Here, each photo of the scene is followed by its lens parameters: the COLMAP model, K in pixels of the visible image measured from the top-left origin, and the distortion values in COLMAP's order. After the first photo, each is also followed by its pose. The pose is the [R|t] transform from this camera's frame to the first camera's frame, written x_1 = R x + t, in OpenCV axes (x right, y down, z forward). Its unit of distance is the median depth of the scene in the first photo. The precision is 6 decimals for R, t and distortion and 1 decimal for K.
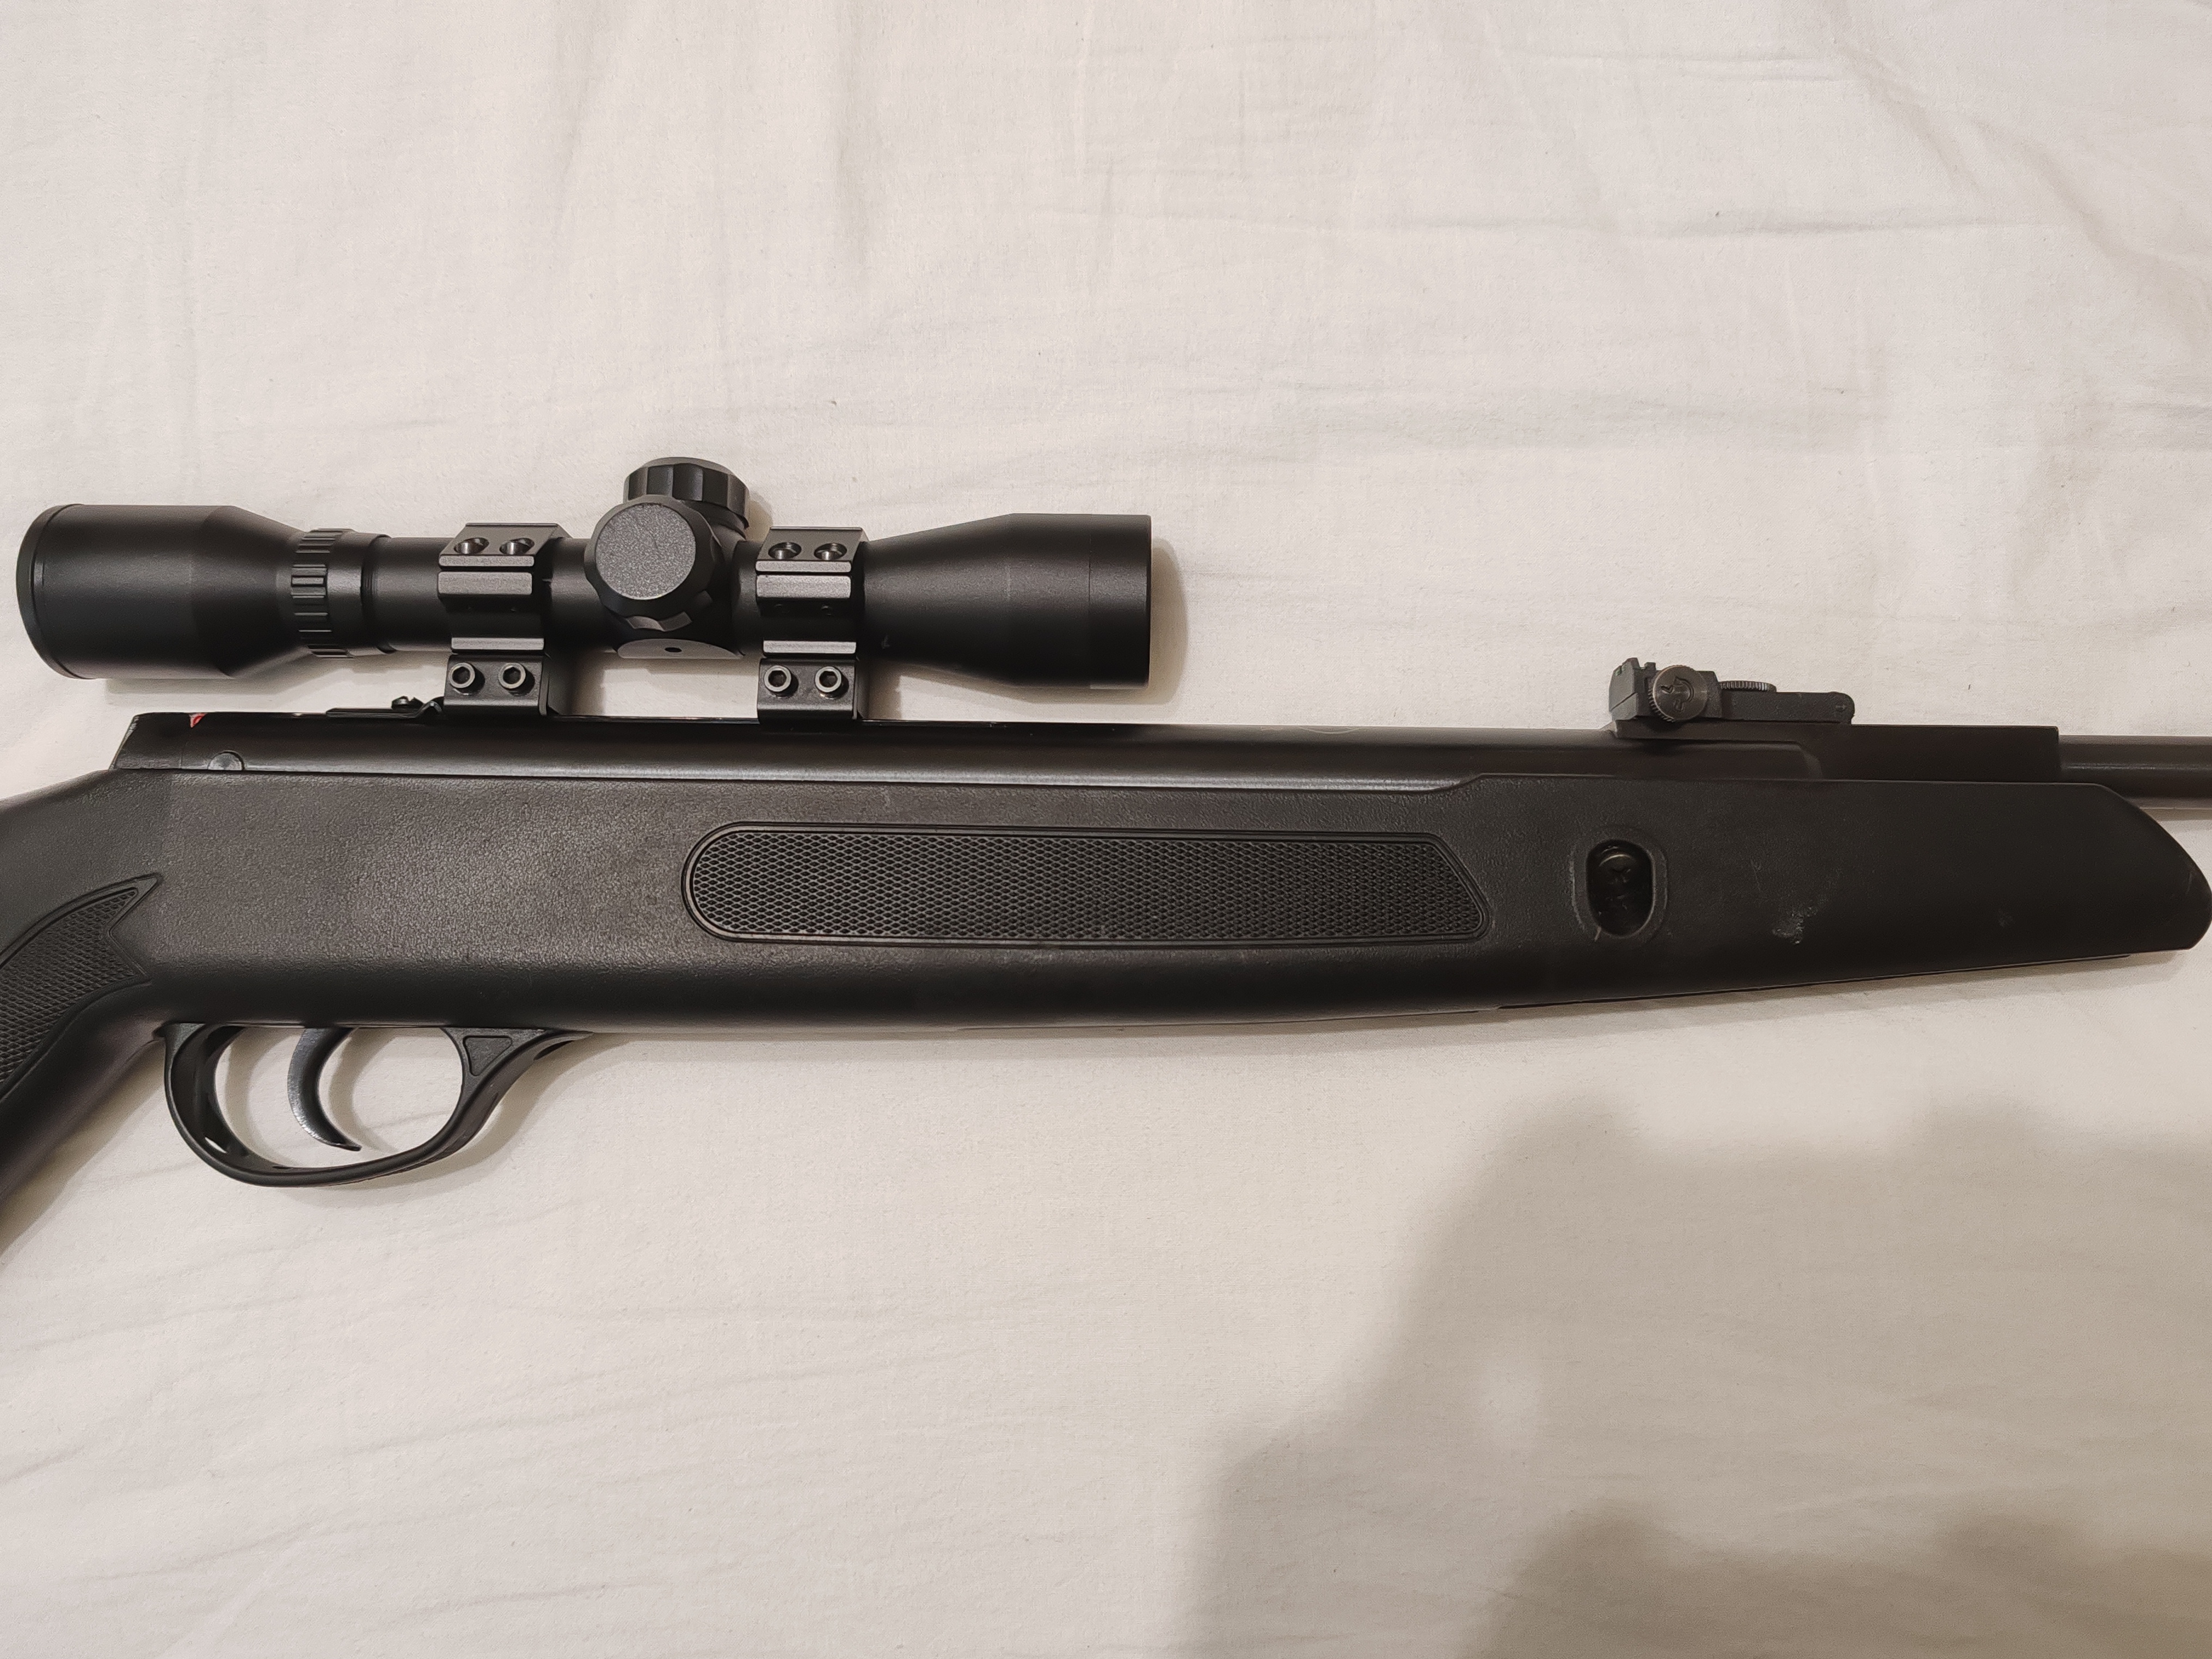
lens RADIAL K [[1734.2, 0, 1100.4], [0, 1734.2, 826.0], [0, 0, 1]] dist [-0.027707, 0.032359]
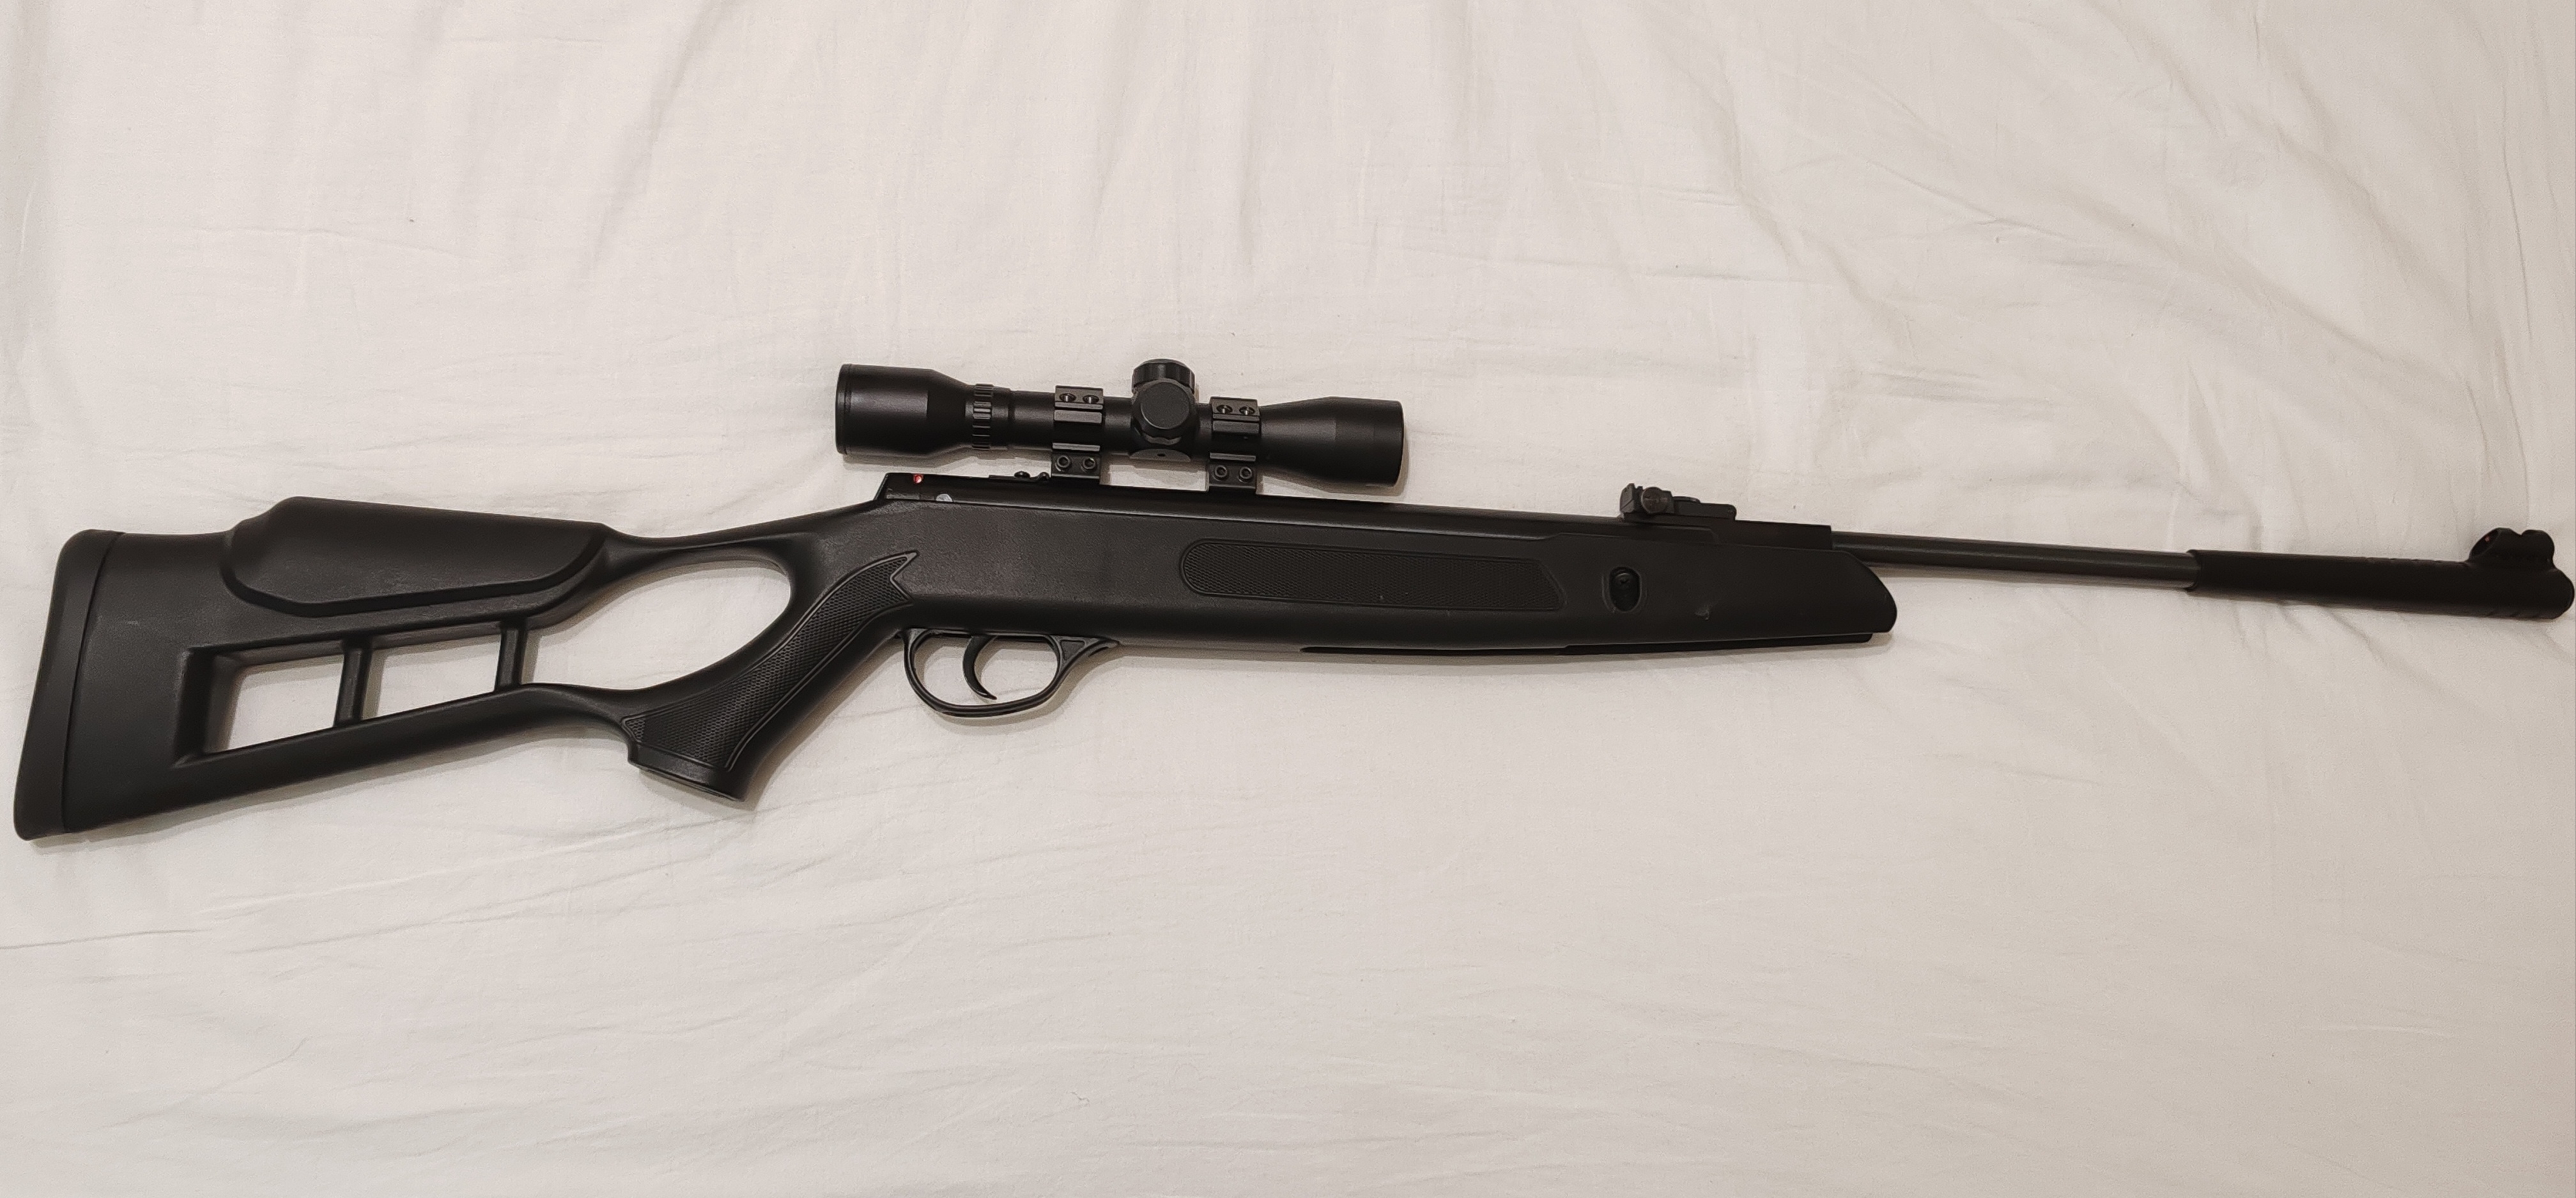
lens RADIAL K [[2005.4, 0, 1287.7], [0, 2005.4, 499.5], [0, 0, 1]] dist [0.000743, 0.000536]
pose [[0.990262, 0.048595, 0.130456, -0.395617], [-0.033485, 0.992730, -0.115613, 0.205623], [-0.135126, 0.110119, 0.984690, -1.251681]]
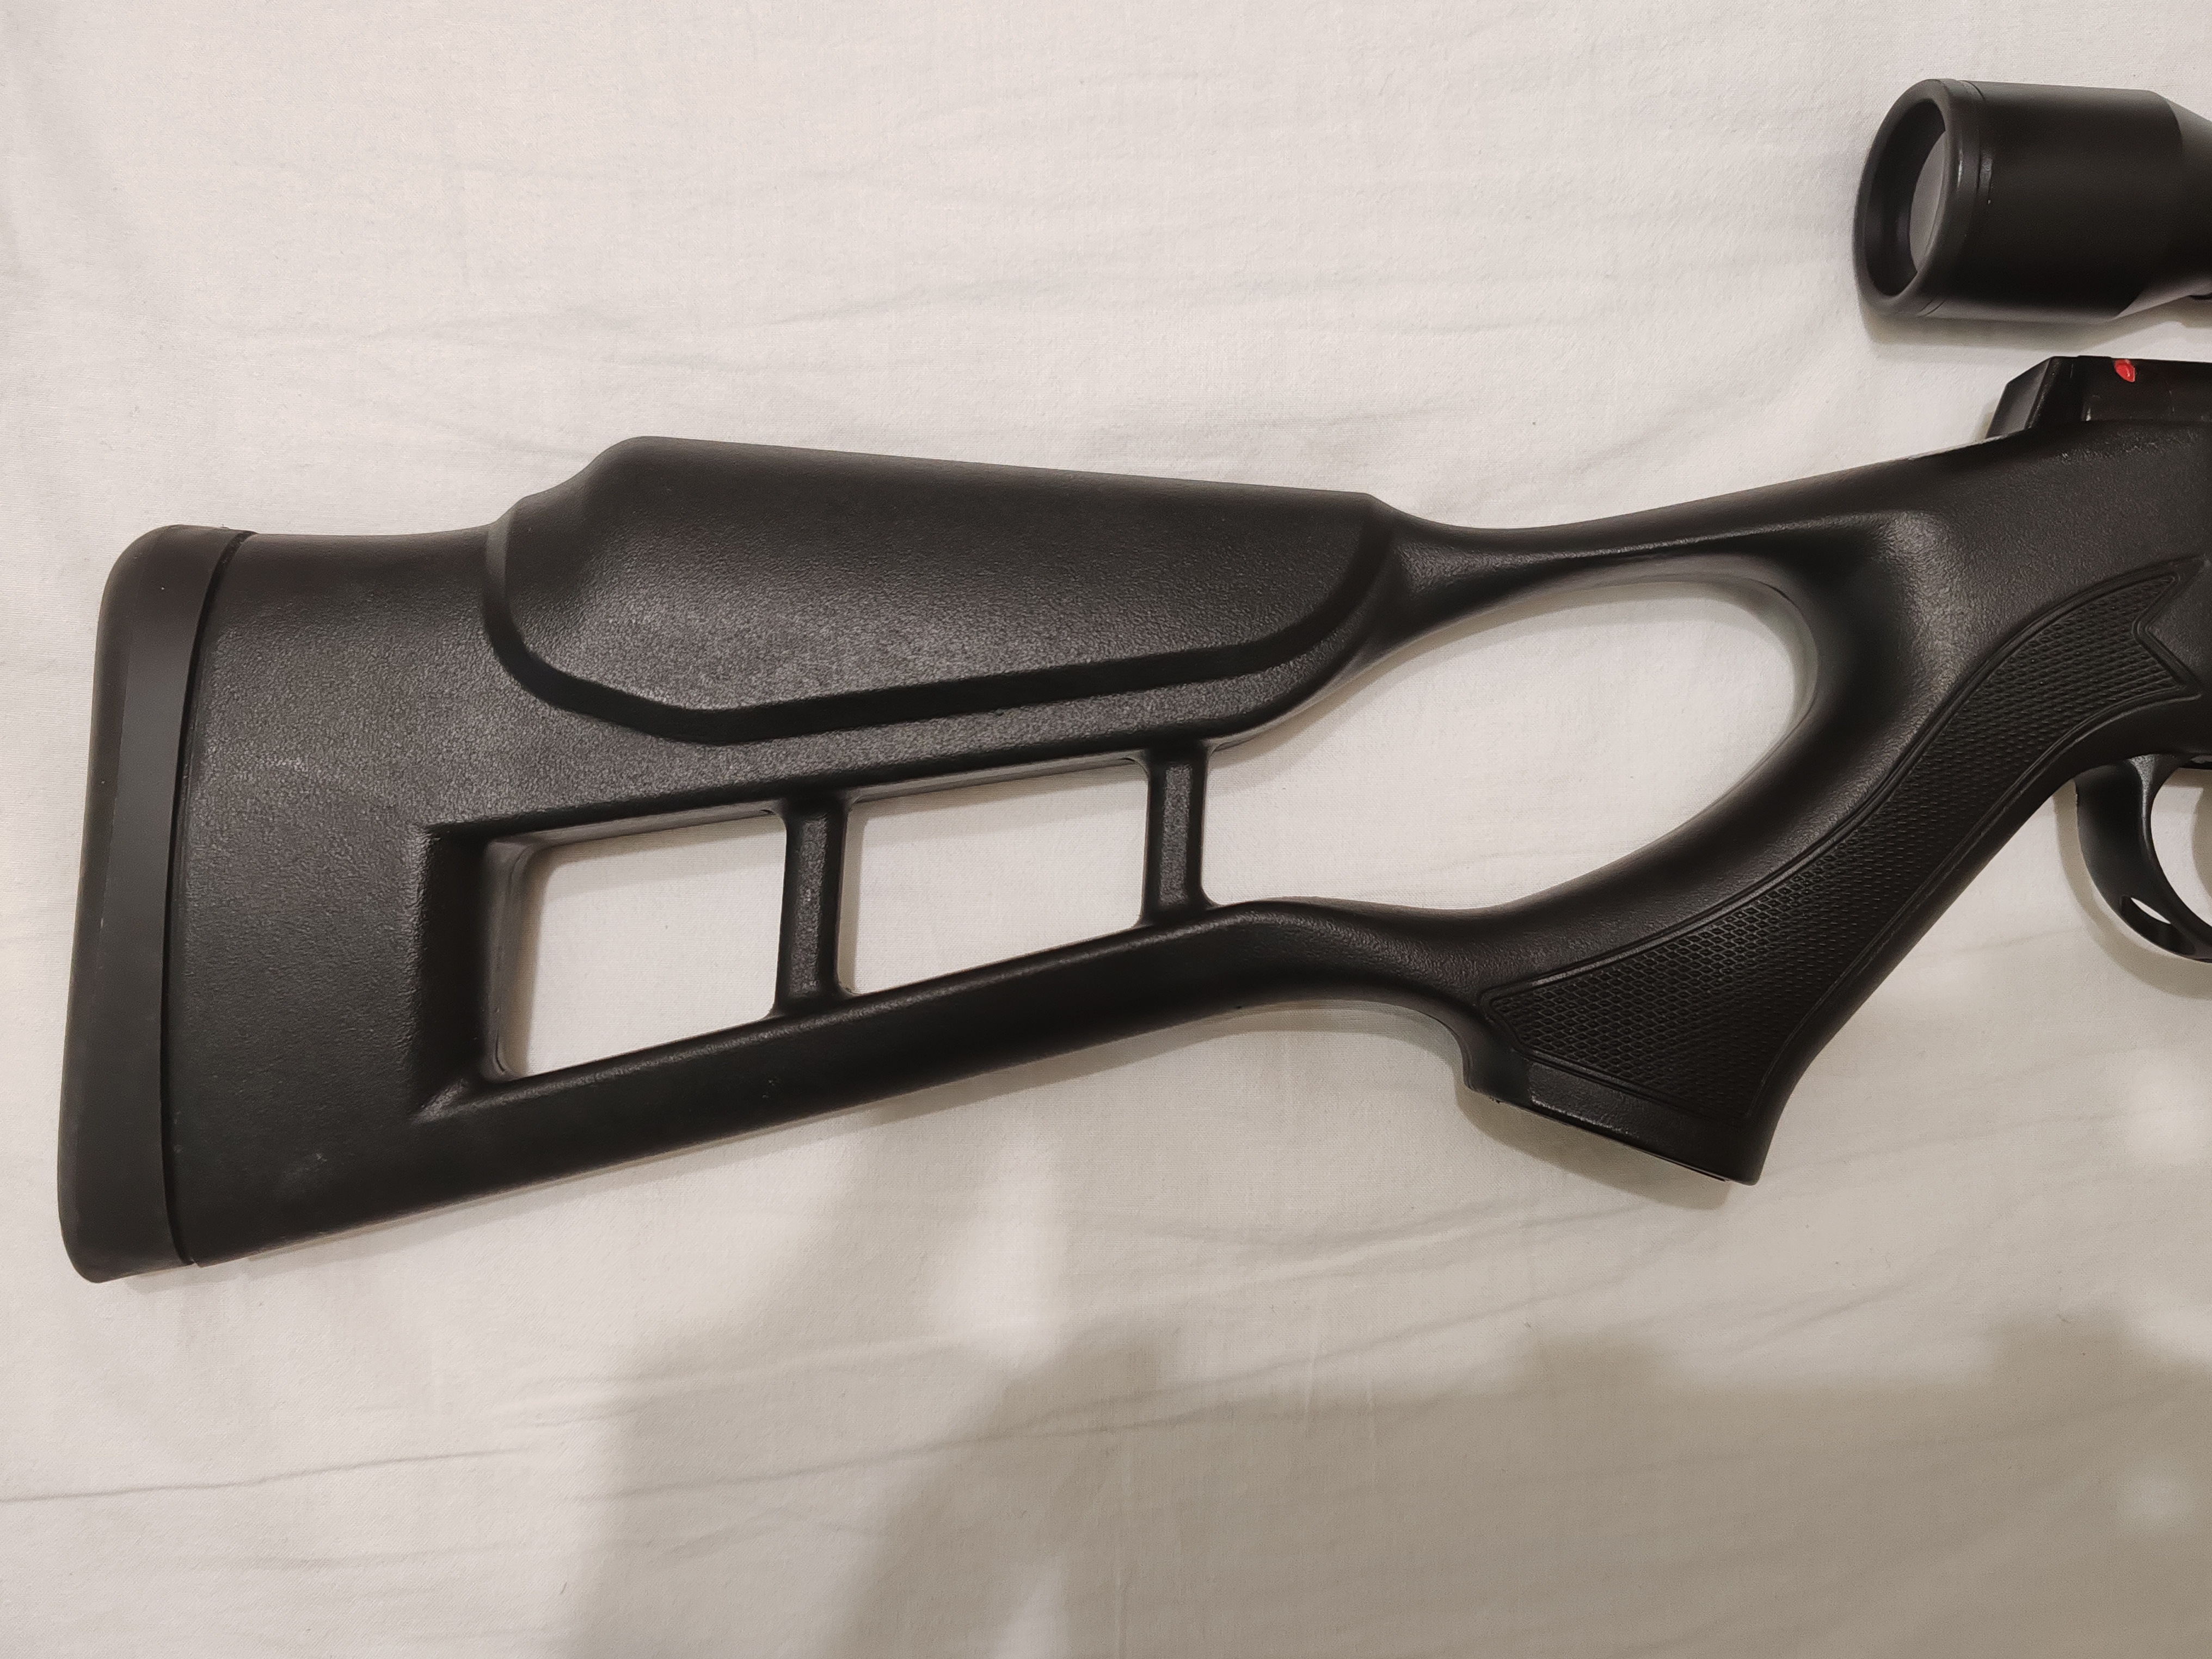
lens RADIAL K [[1734.2, 0, 1100.4], [0, 1734.2, 826.0], [0, 0, 1]] dist [-0.027707, 0.032359]
pose [[0.999224, 0.029628, 0.025962, -0.973848], [-0.031425, 0.996925, 0.071791, 0.099848], [-0.023755, -0.072551, 0.997082, 0.219729]]
